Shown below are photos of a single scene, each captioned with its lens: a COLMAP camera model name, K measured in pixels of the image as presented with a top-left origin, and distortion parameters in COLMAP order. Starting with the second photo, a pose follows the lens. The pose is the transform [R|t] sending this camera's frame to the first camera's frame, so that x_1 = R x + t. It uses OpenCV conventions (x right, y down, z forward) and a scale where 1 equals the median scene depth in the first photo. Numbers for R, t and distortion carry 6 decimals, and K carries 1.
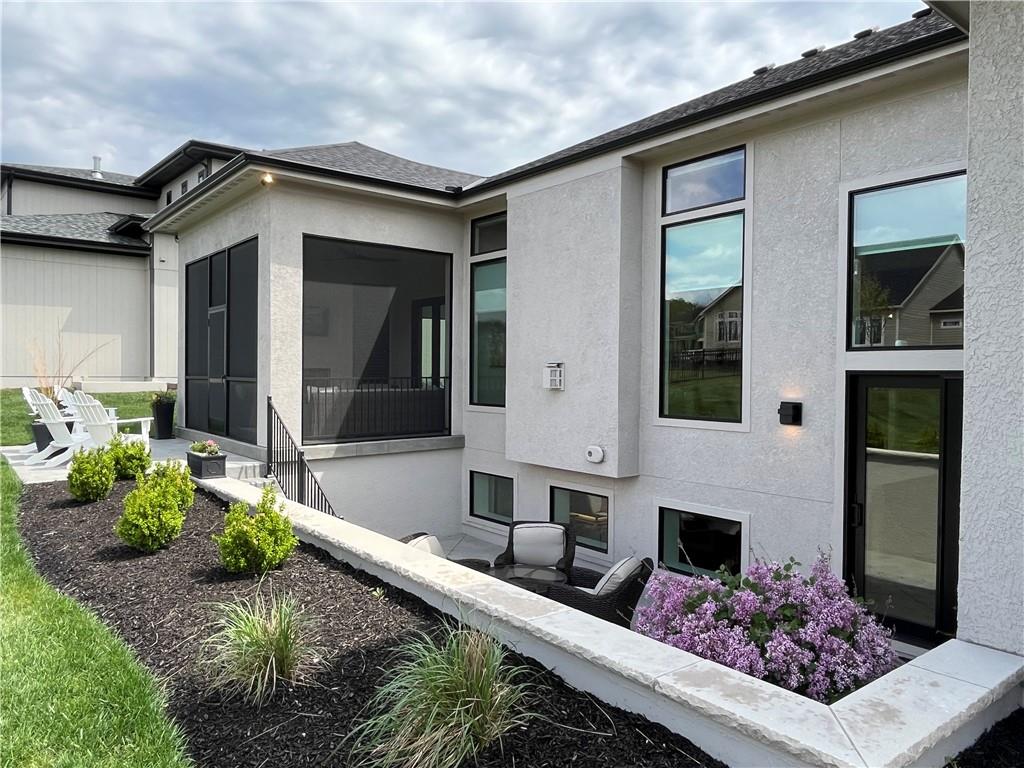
lens RADIAL K [[724.6, 0, 512.0], [0, 724.6, 384.0], [0, 0, 1]] dist [-0.001900, -0.000892]
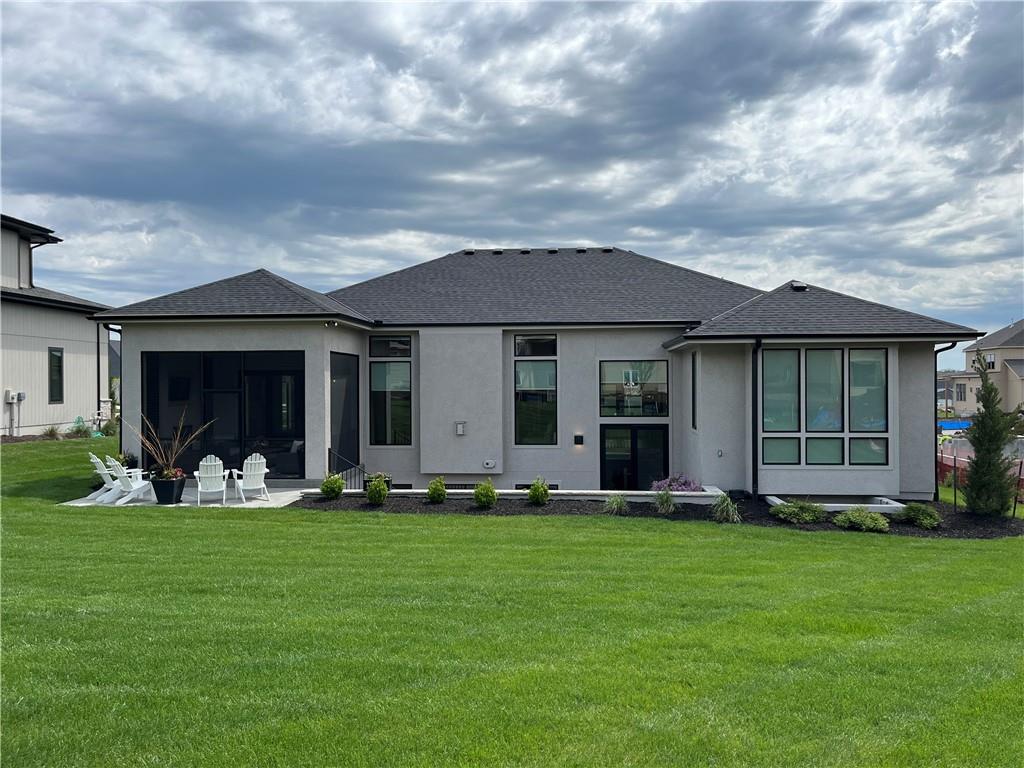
lens RADIAL K [[804.0, 0, 512.0], [0, 804.0, 384.0], [0, 0, 1]] dist [0.000187, 0.000072]
pose [[0.684330, -0.007830, 0.729130, -1.771938], [0.023704, 0.999653, -0.011512, -0.125406], [-0.728787, 0.025161, 0.684278, -0.775671]]
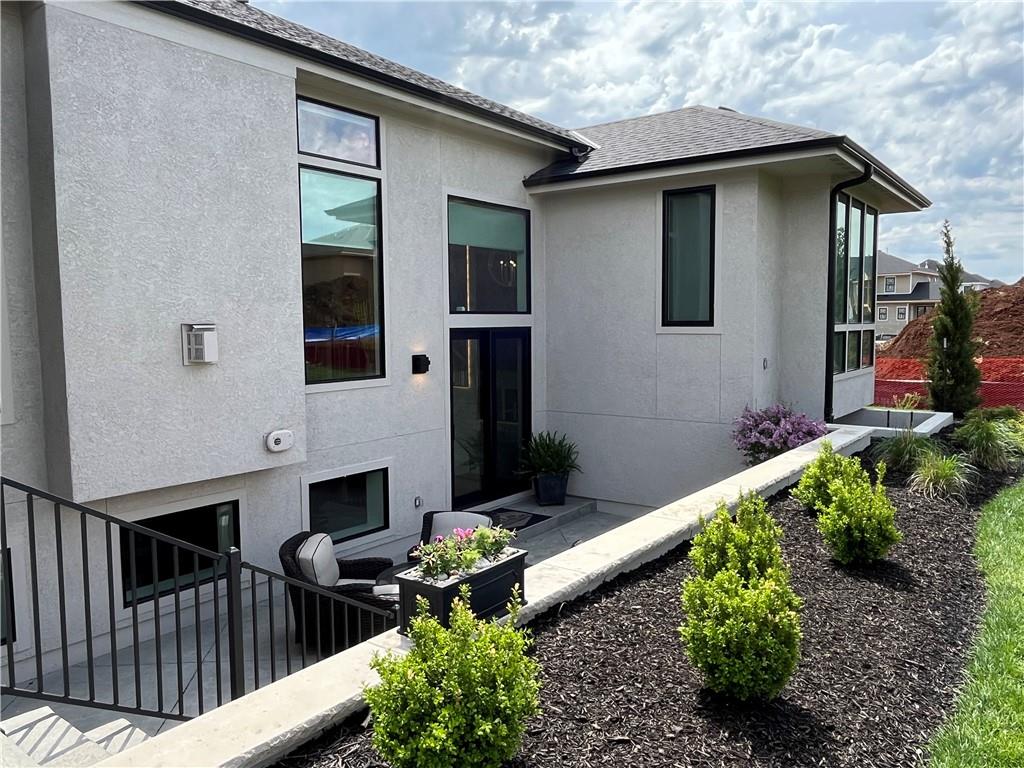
lens RADIAL K [[760.0, 0, 512.0], [0, 760.0, 384.0], [0, 0, 1]] dist [0.002432, 0.000847]
pose [[-0.260111, -0.082447, 0.962052, -0.815632], [0.025730, 0.995402, 0.092262, -0.036345], [-0.965236, 0.048752, -0.256794, 1.082768]]
